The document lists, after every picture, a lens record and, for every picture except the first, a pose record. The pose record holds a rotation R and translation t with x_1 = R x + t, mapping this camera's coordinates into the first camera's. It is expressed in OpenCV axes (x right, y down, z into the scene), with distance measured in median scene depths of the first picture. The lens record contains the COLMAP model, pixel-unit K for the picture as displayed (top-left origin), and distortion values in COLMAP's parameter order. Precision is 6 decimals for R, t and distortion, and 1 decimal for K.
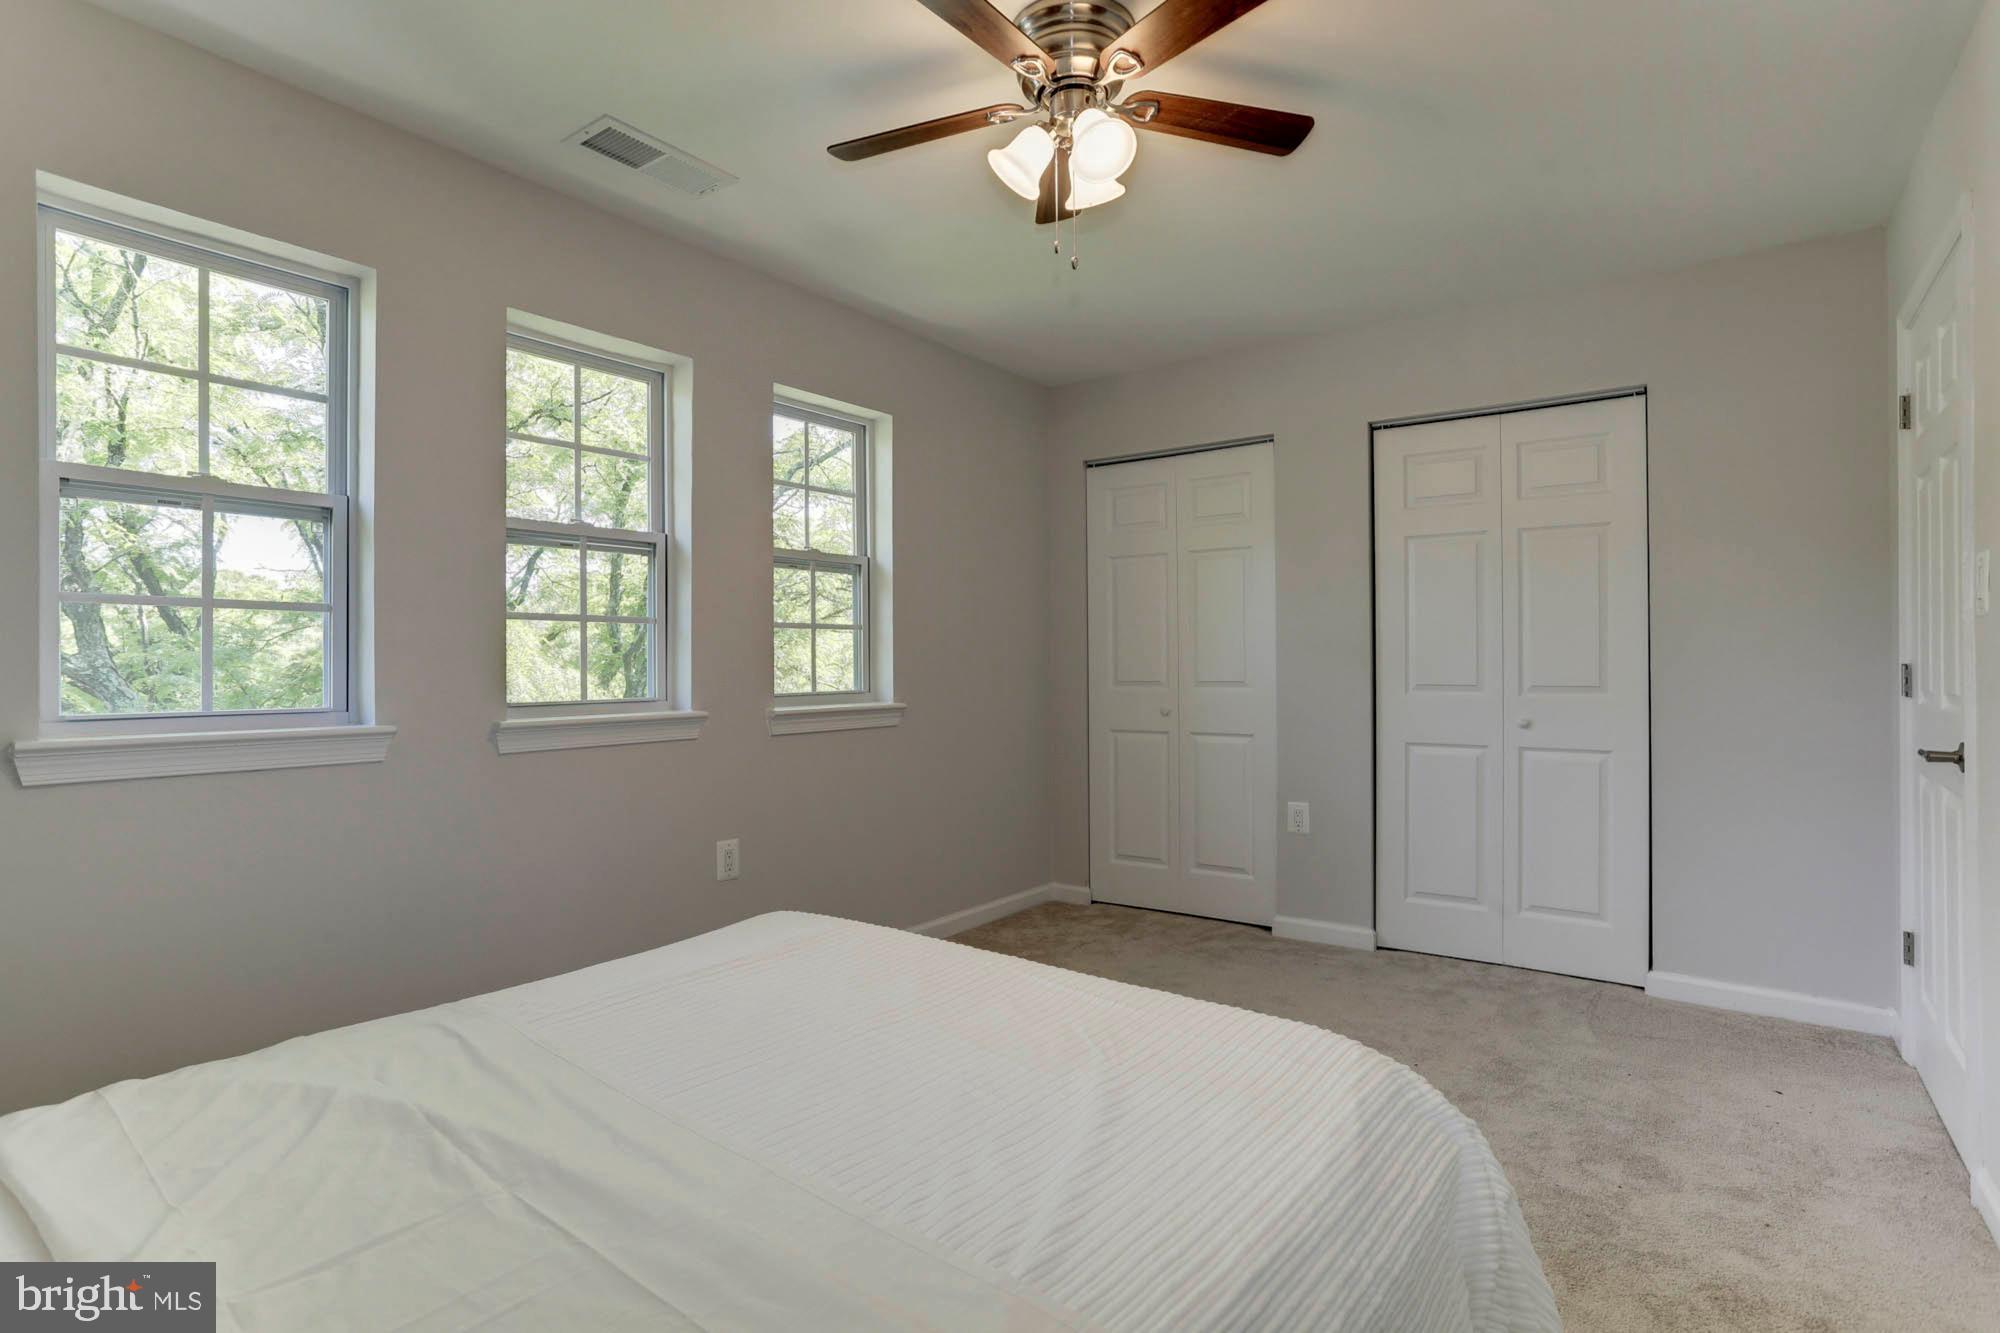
lens RADIAL K [[988.8, 0, 996.7], [0, 988.8, 659.9], [0, 0, 1]] dist [-0.052239, 0.024661]
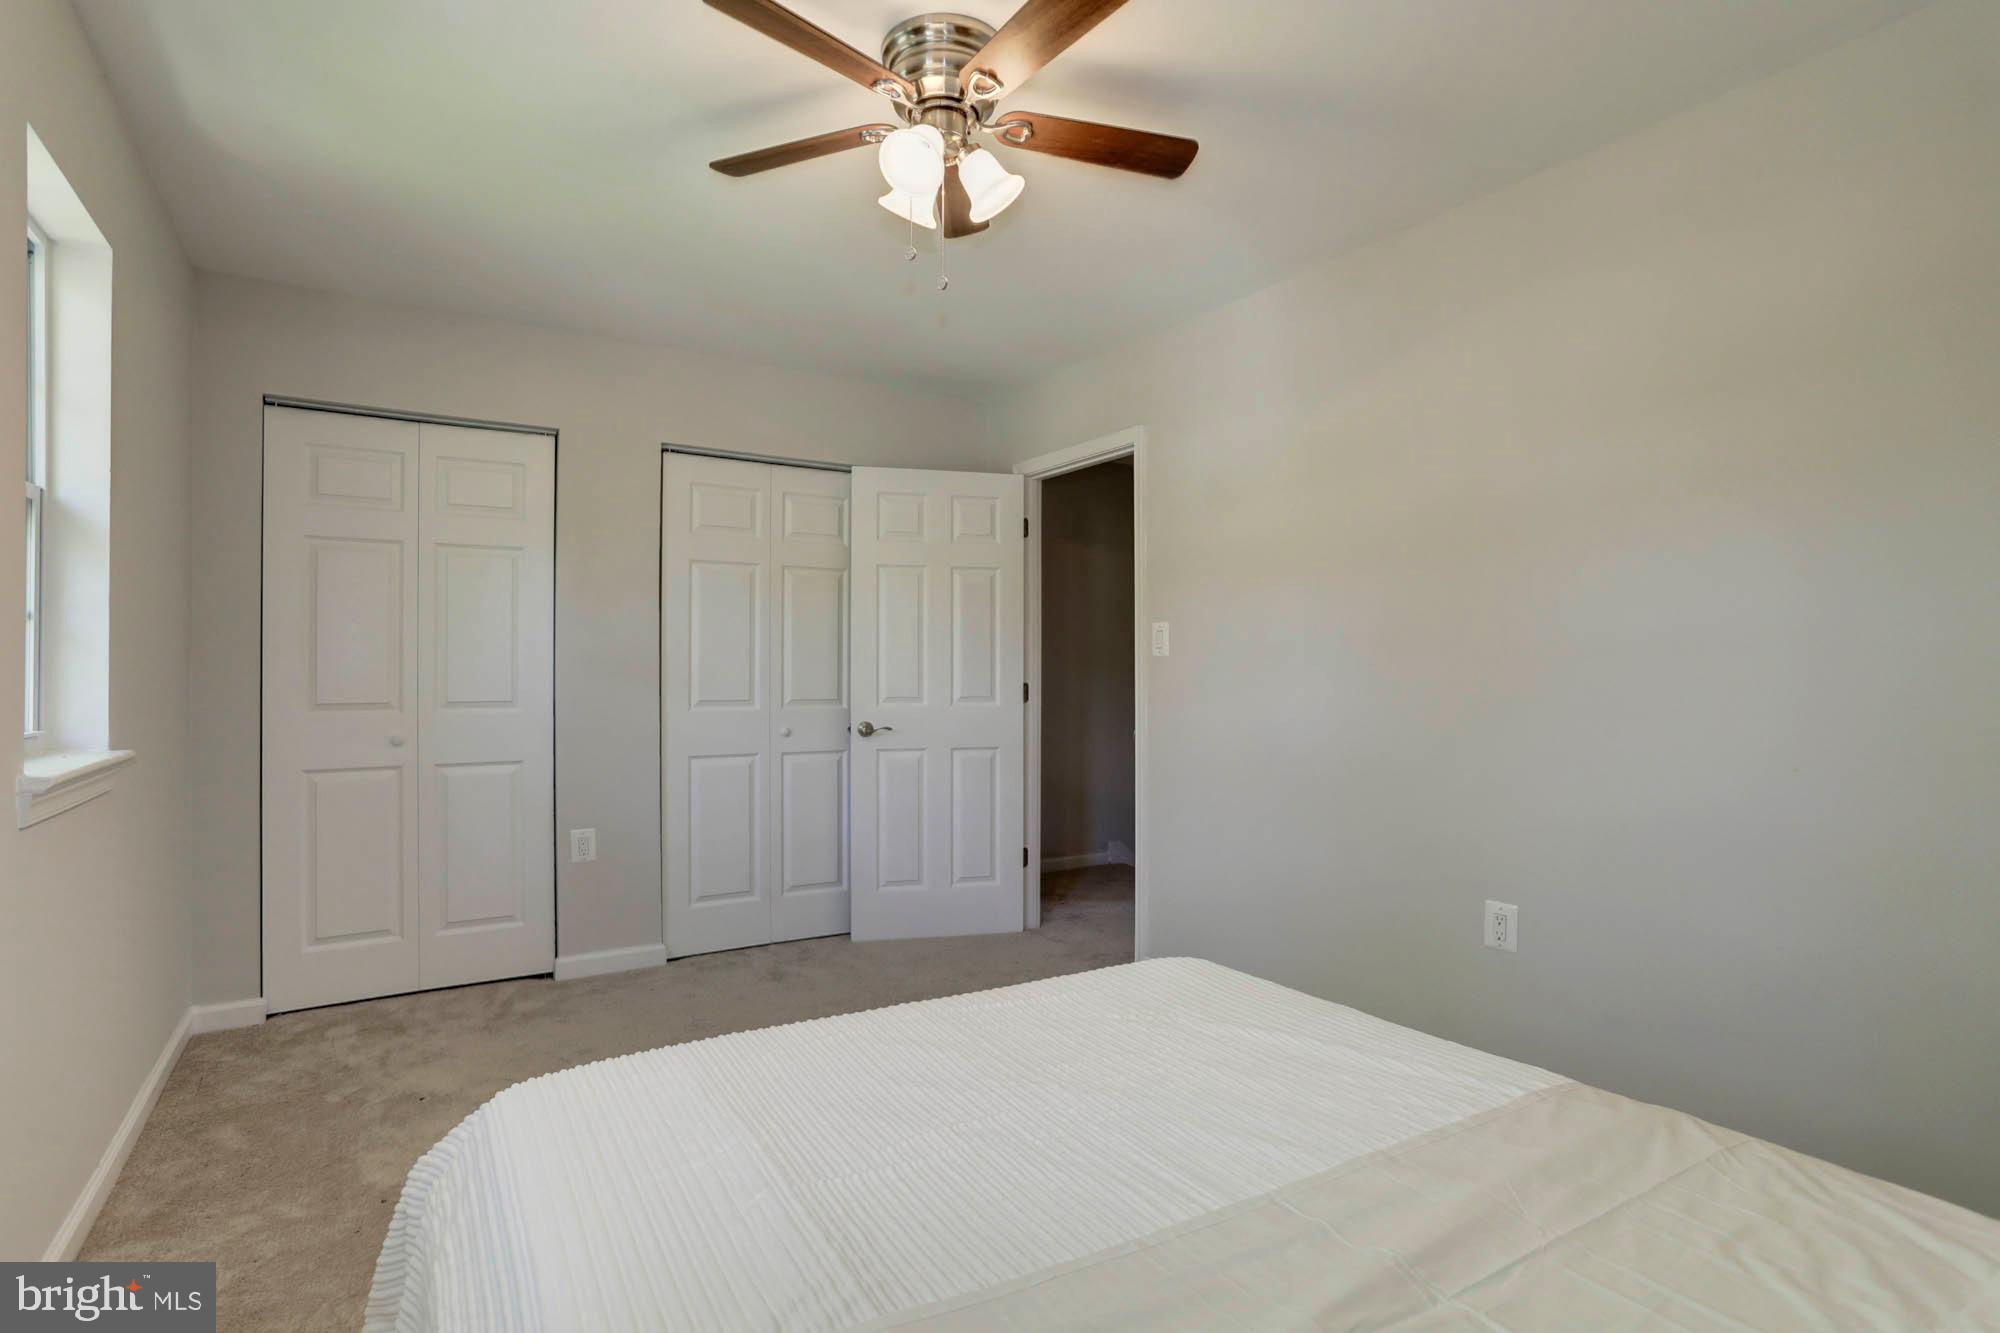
lens RADIAL K [[976.6, 0, 988.3], [0, 976.6, 671.1], [0, 0, 1]] dist [-0.012882, 0.001519]
pose [[0.376222, 0.010595, 0.926469, -0.424510], [-0.006000, 0.999942, -0.008998, 0.000671], [-0.926510, -0.002174, 0.376263, 0.308978]]
